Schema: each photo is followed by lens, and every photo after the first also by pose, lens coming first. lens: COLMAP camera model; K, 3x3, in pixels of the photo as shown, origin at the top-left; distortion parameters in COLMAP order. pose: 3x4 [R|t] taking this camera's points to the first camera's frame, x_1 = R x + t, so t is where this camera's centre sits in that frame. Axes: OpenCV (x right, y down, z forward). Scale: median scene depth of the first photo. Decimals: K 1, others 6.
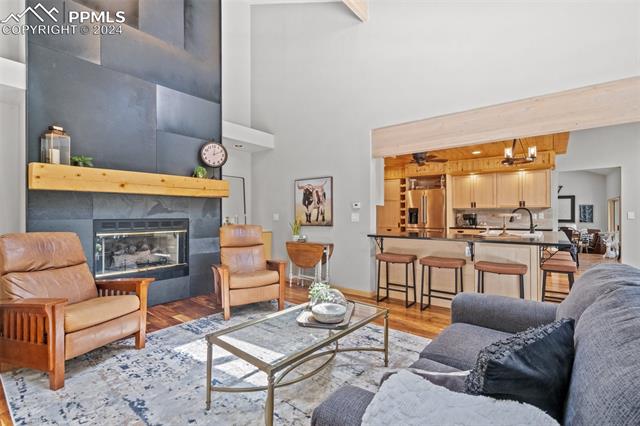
lens RADIAL K [[302.8, 0, 314.1], [0, 302.8, 211.6], [0, 0, 1]] dist [-0.003129, 0.000643]
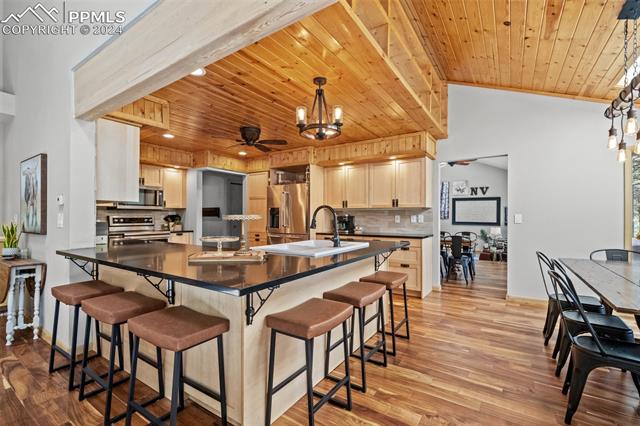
lens RADIAL K [[287.9, 0, 315.9], [0, 287.9, 212.7], [0, 0, 1]] dist [0.004225, 0.000048]
pose [[0.996968, 0.006802, 0.077516, 0.396025], [-0.006758, 0.999977, -0.000820, 0.000929], [-0.077520, 0.000293, 0.996991, 0.260103]]
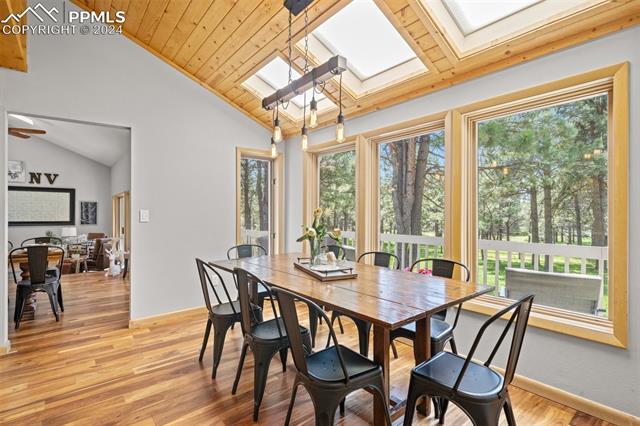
lens RADIAL K [[311.9, 0, 318.2], [0, 311.9, 214.4], [0, 0, 1]] dist [0.001668, 0.000104]
pose [[0.218465, -0.000286, 0.975845, 0.440386], [-0.010621, 0.999940, 0.002671, 0.003034], [-0.975787, -0.010948, 0.218449, 0.445139]]
